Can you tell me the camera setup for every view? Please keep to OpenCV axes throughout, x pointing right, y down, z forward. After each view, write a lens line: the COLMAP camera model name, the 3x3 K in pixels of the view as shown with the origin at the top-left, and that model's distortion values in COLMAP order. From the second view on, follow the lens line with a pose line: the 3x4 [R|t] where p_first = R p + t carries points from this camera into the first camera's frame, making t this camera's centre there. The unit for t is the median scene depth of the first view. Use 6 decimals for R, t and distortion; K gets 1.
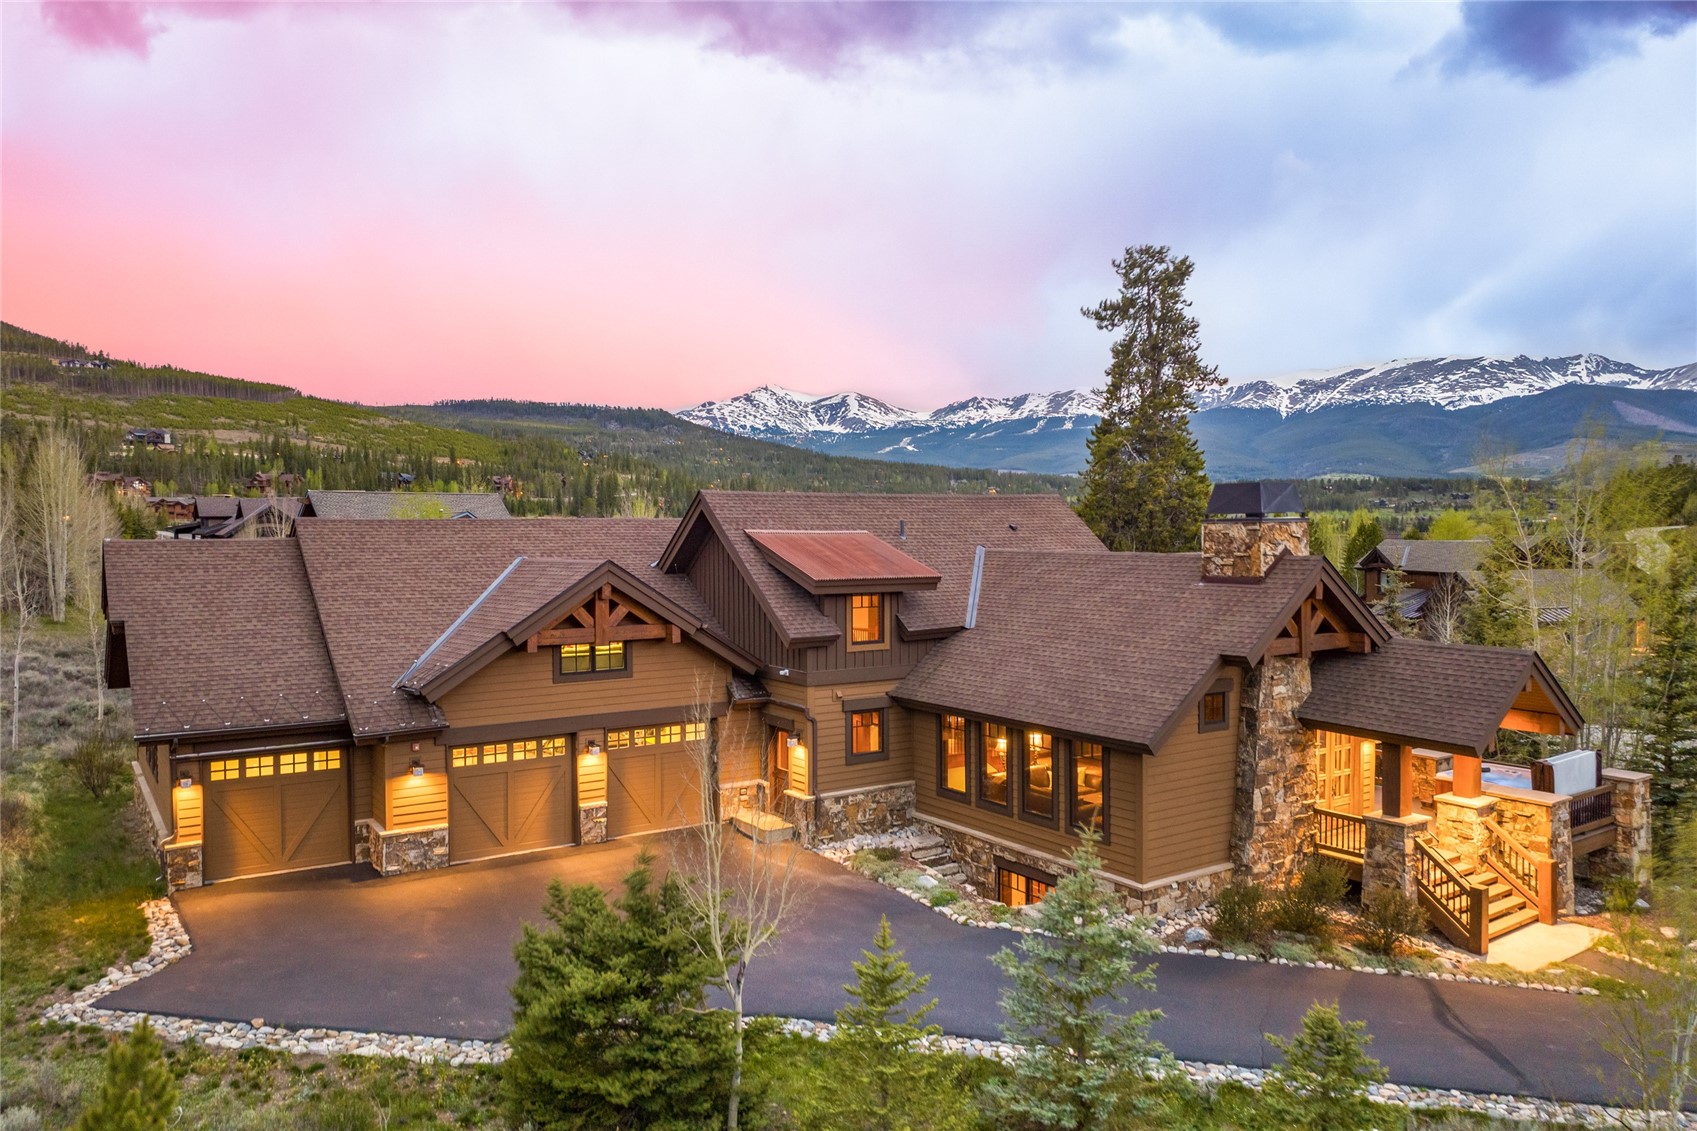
lens RADIAL K [[1202.4, 0, 853.7], [0, 1202.4, 533.6], [0, 0, 1]] dist [-0.043978, 0.011173]
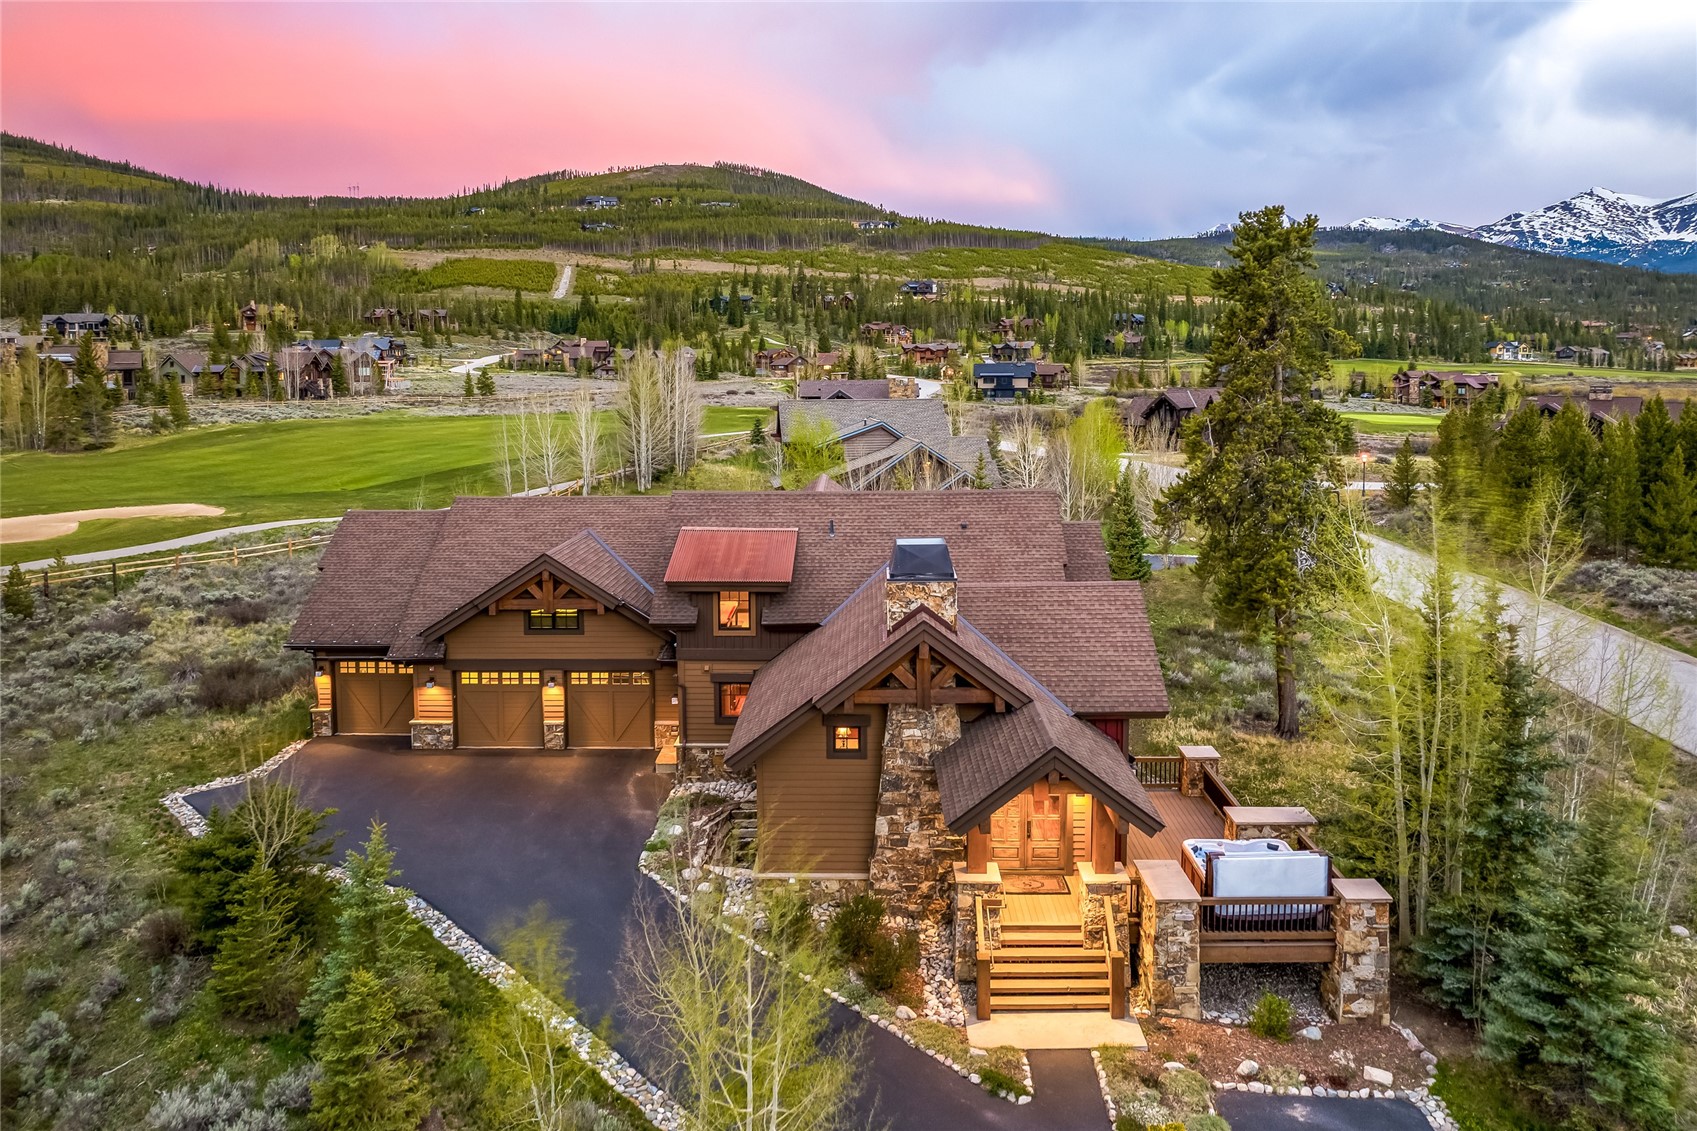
lens RADIAL K [[1222.5, 0, 851.5], [0, 1222.5, 429.6], [0, 0, 1]] dist [-0.031177, 0.002035]
pose [[0.809934, 0.032340, -0.585629, 0.856307], [0.000095, 0.998472, 0.055268, -0.188019], [0.586522, -0.044819, 0.808693, 0.060666]]
